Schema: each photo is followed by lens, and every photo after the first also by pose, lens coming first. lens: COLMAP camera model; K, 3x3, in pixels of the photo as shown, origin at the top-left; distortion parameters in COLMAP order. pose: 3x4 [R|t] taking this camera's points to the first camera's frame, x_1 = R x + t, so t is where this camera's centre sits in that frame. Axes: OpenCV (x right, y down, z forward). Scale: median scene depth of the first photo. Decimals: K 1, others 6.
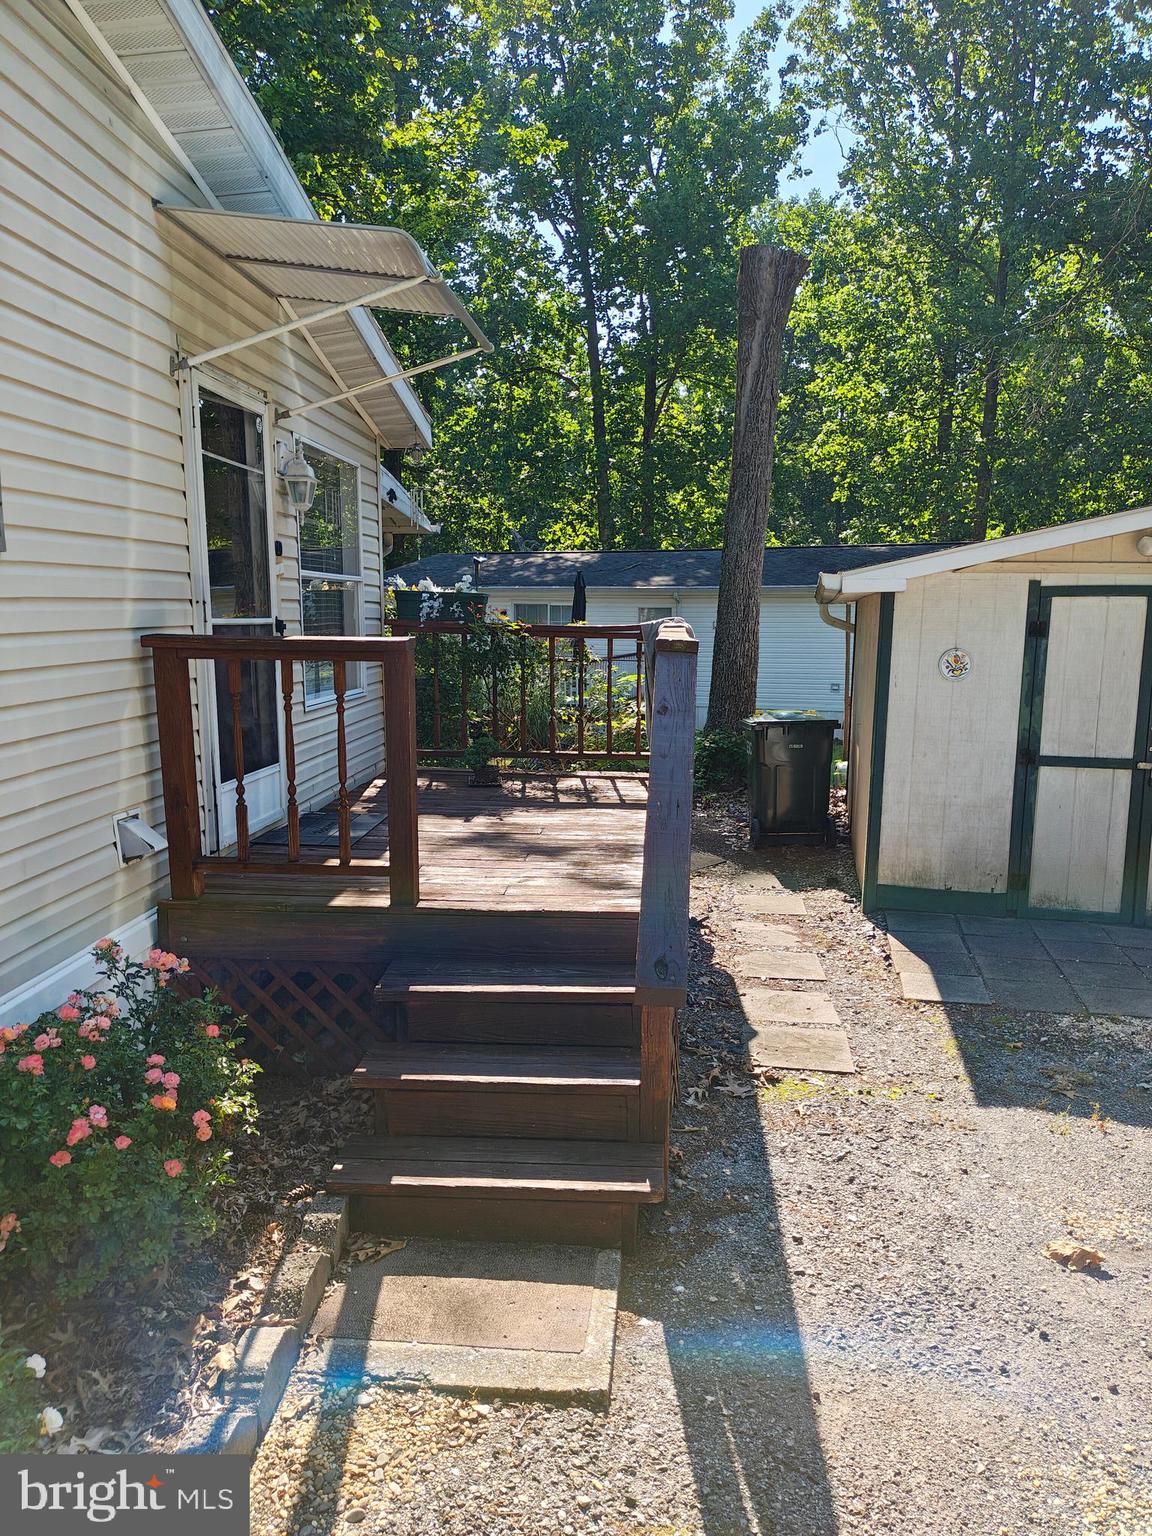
lens RADIAL K [[1108.2, 0, 576.0], [0, 1108.2, 768.0], [0, 0, 1]] dist [0.107198, -0.143528]
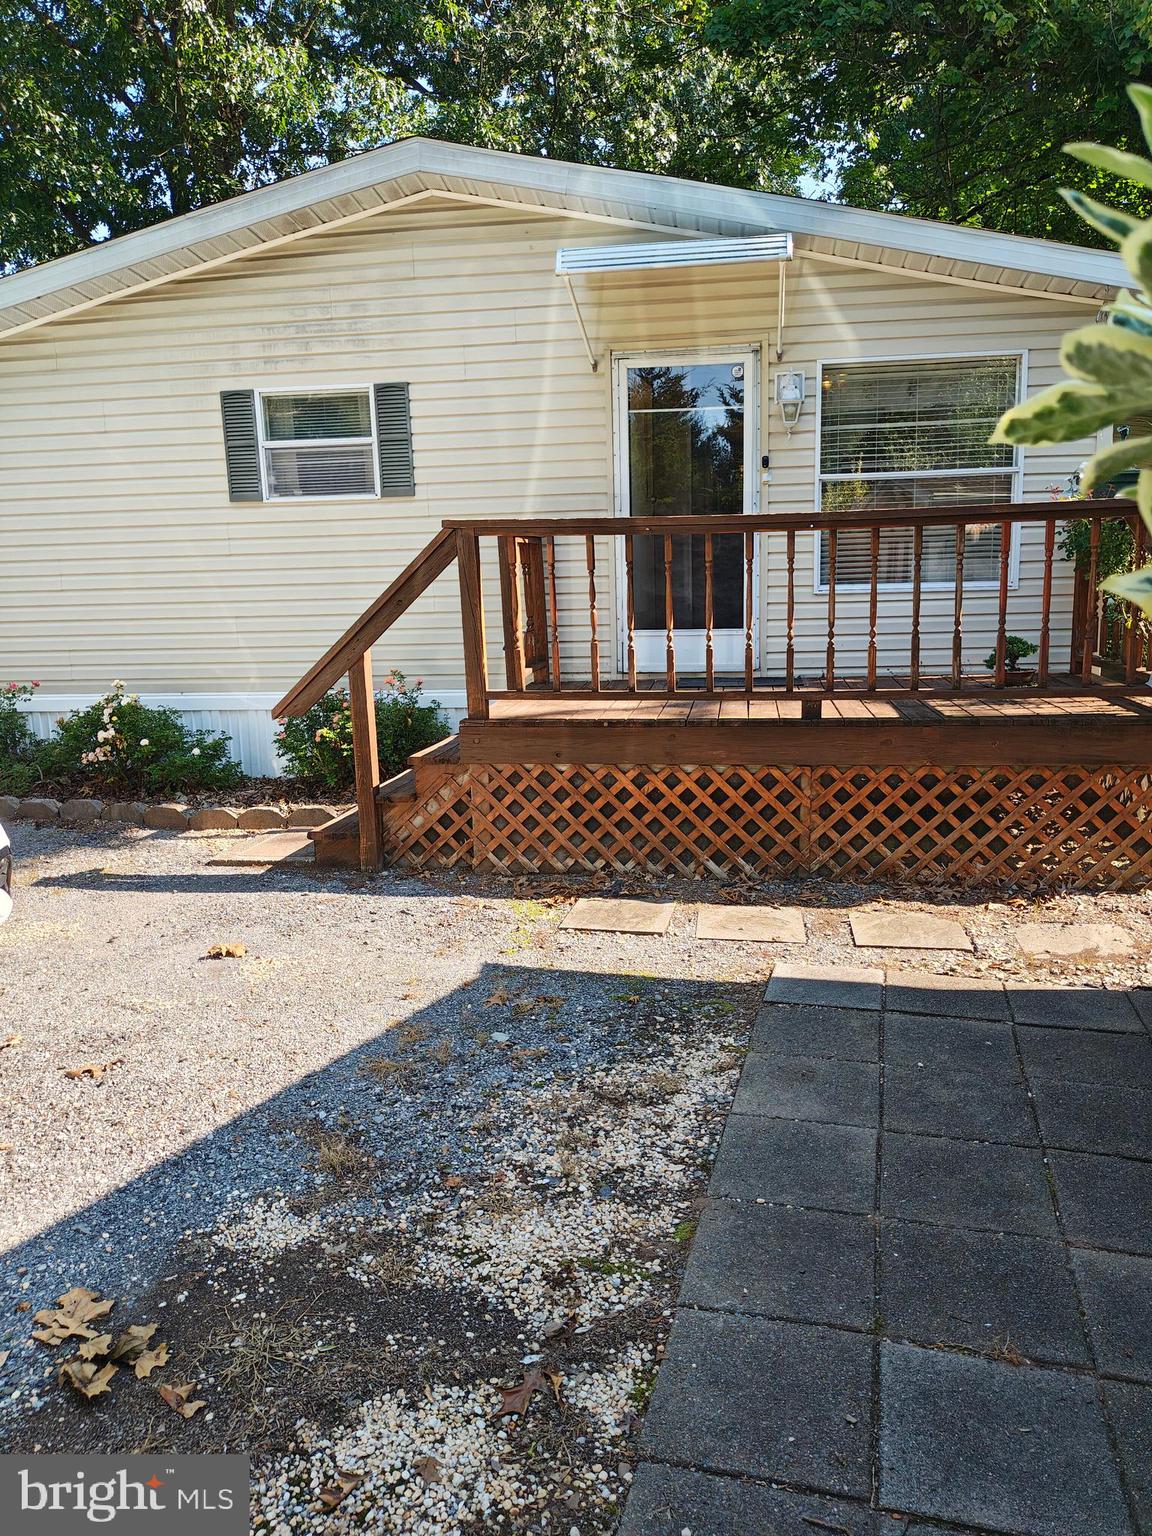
lens RADIAL K [[1108.2, 0, 576.0], [0, 1108.2, 768.0], [0, 0, 1]] dist [0.107198, -0.143528]
pose [[-0.114100, 0.126713, -0.985355, 1.208437], [-0.123168, 0.982376, 0.140592, -0.006768], [0.985805, 0.137405, -0.096483, 1.100583]]
